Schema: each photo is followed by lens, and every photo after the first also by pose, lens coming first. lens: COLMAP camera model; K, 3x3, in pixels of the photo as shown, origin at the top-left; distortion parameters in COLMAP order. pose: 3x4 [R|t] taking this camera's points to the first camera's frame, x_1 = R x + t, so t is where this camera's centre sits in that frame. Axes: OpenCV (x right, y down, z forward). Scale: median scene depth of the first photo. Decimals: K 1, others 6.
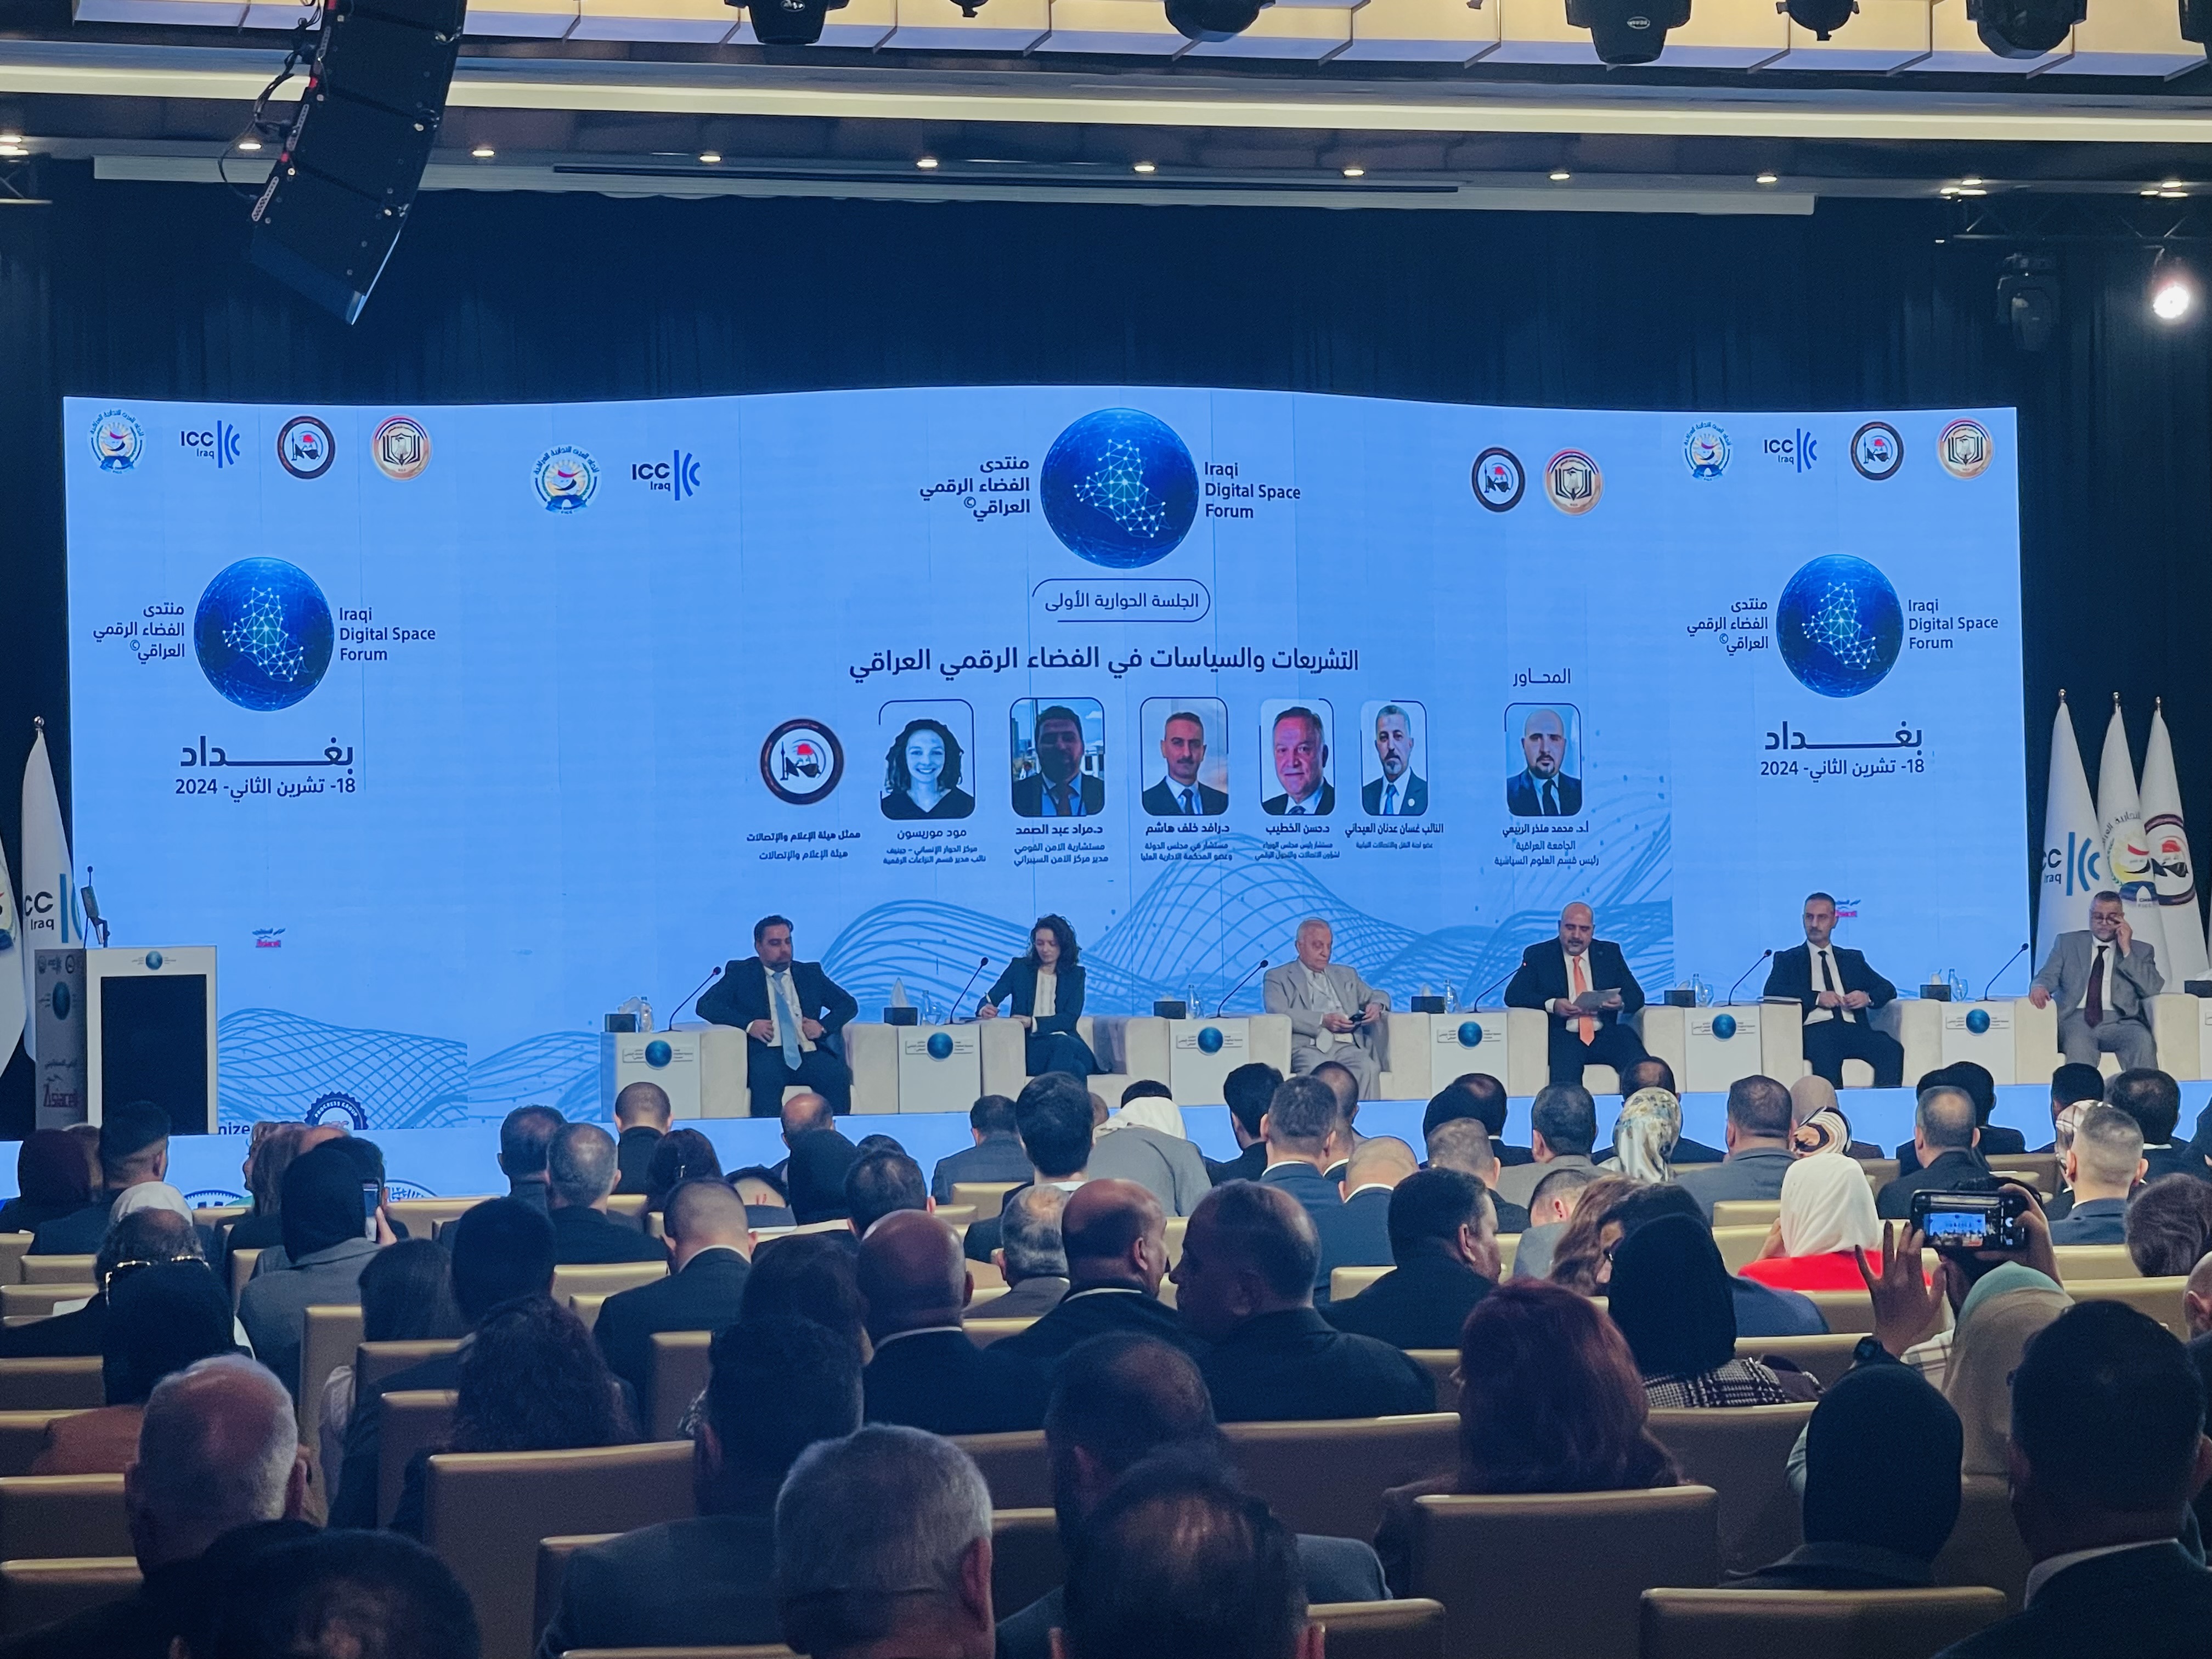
lens RADIAL K [[5139.5, 0, 1116.1], [0, 5139.5, 767.4], [0, 0, 1]] dist [-0.062842, 2.901621]
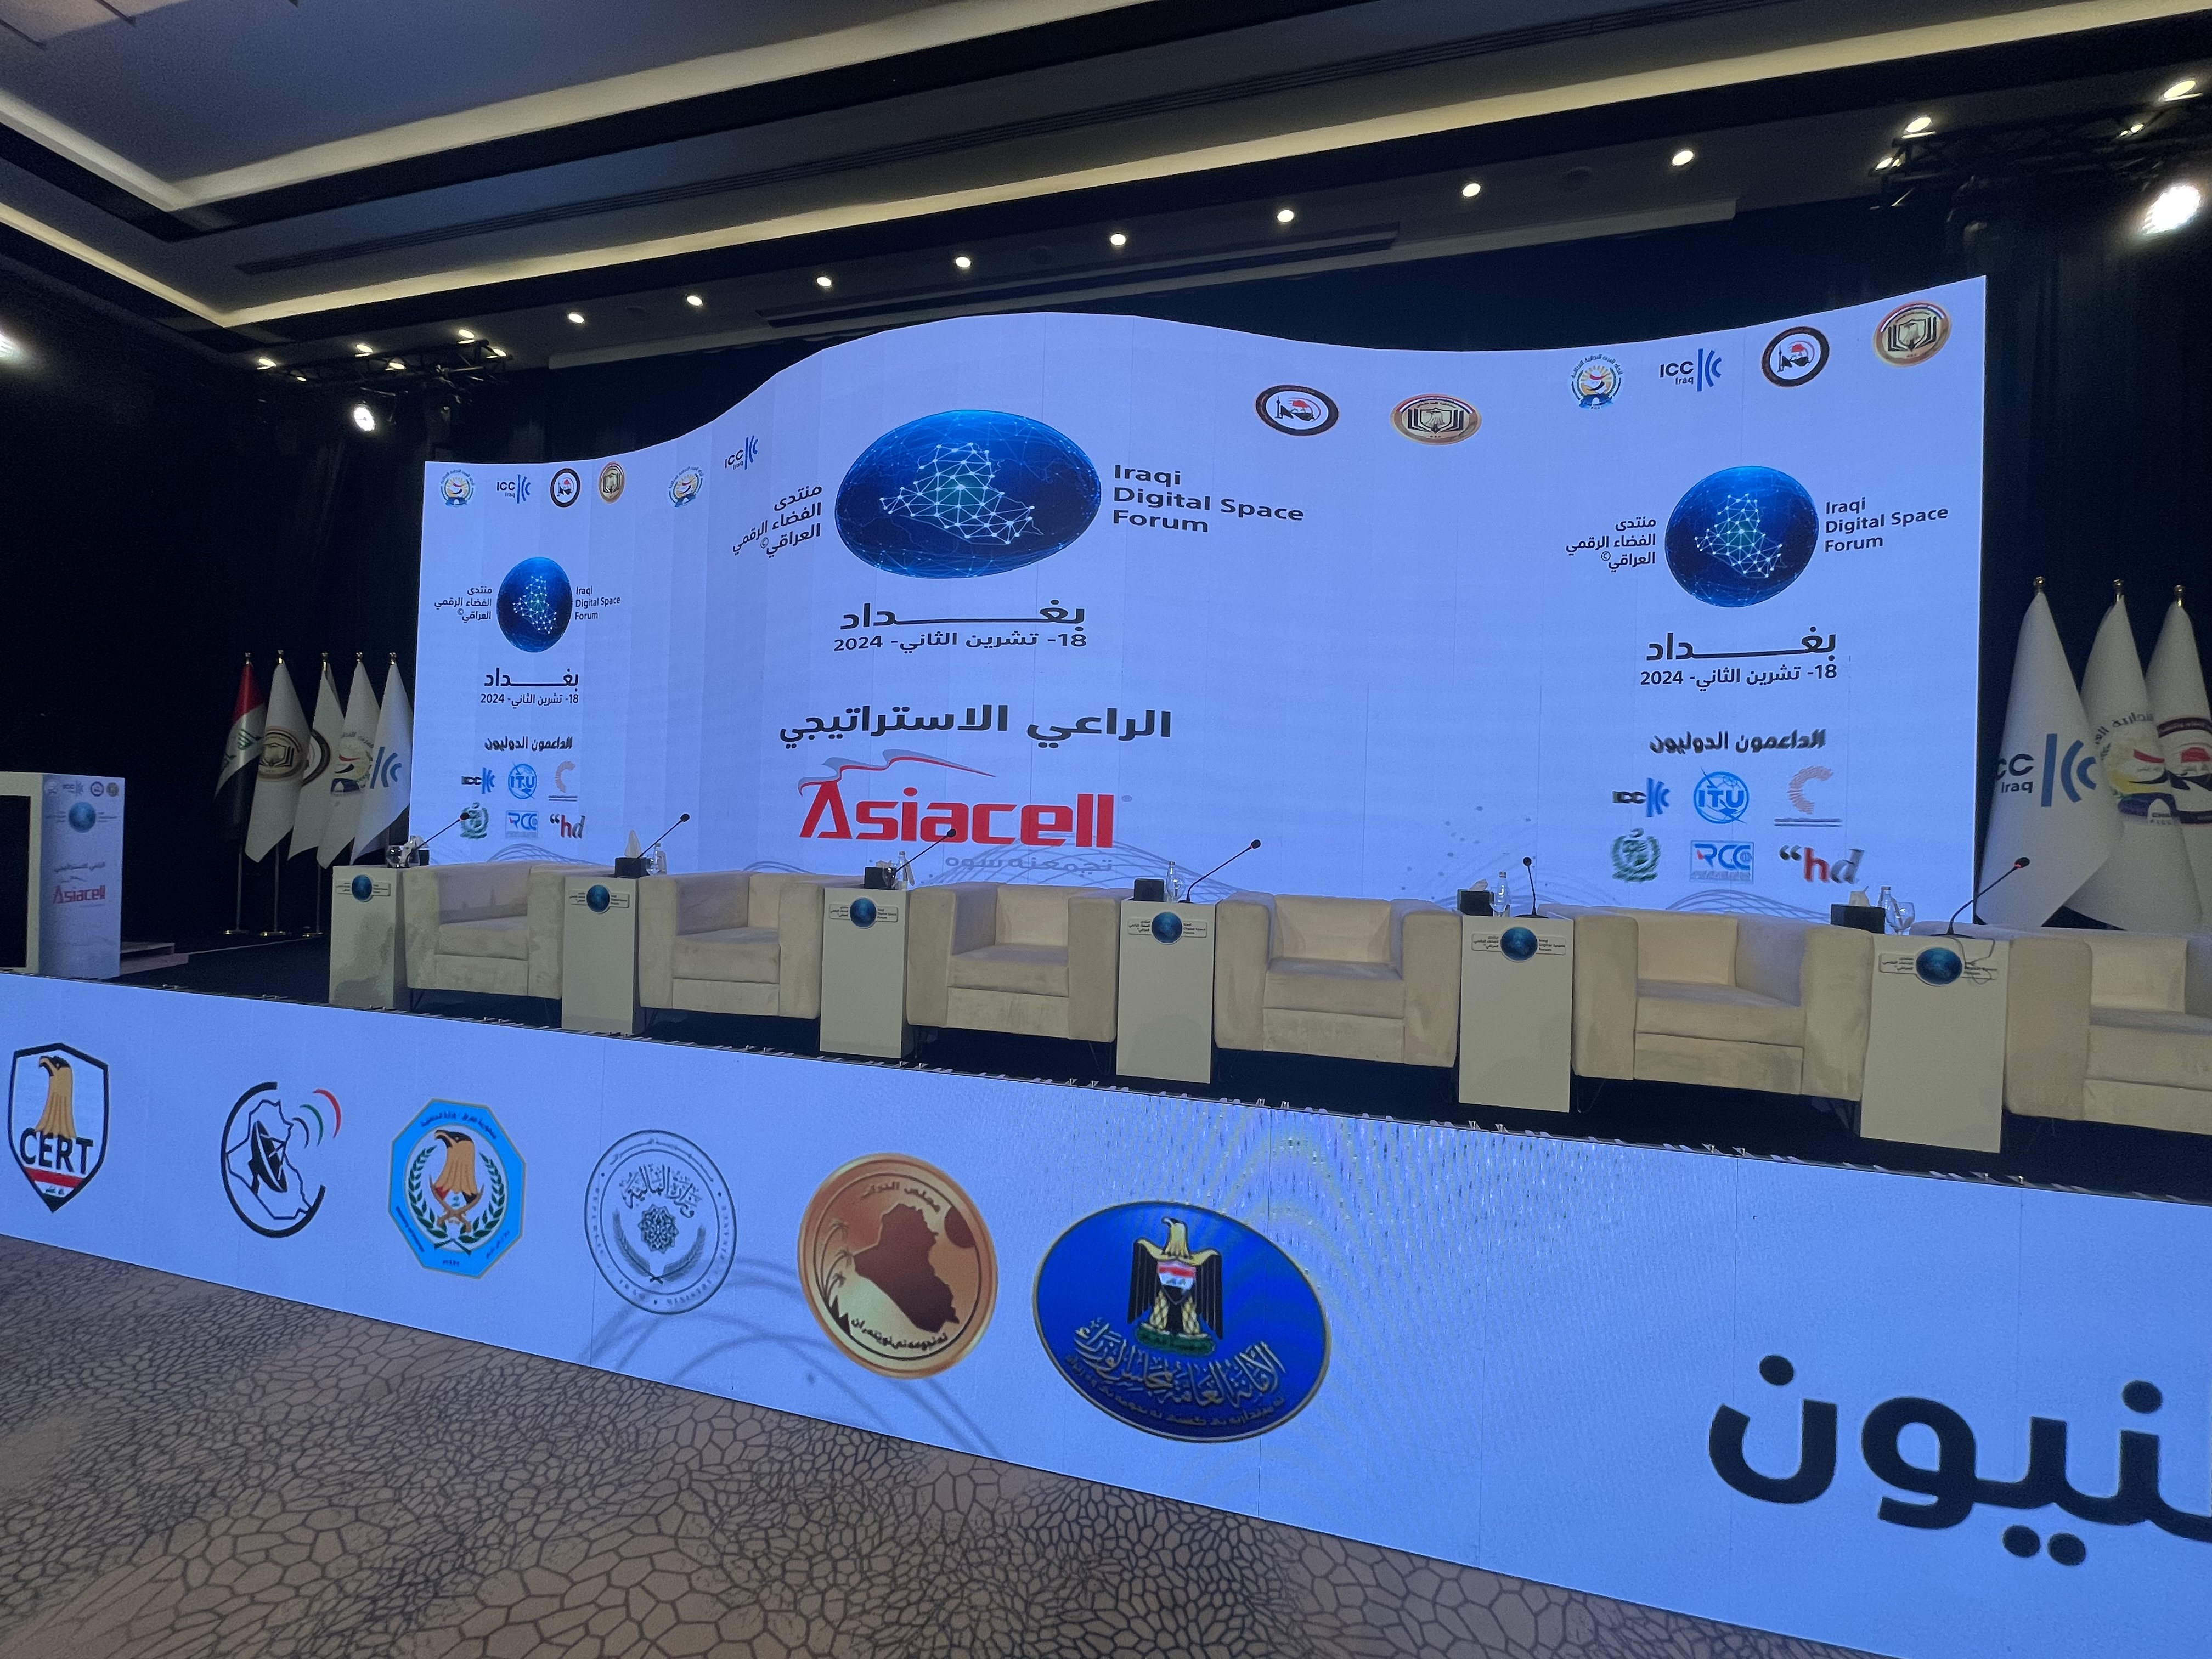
lens RADIAL K [[878.6, 0, 1104.7], [0, 878.6, 832.0], [0, 0, 1]] dist [-0.000282, 0.000225]
pose [[0.875482, 0.042197, -0.481406, 0.122590], [-0.029633, 0.998993, 0.033675, 0.029906], [0.482342, -0.015216, 0.875851, 0.823676]]
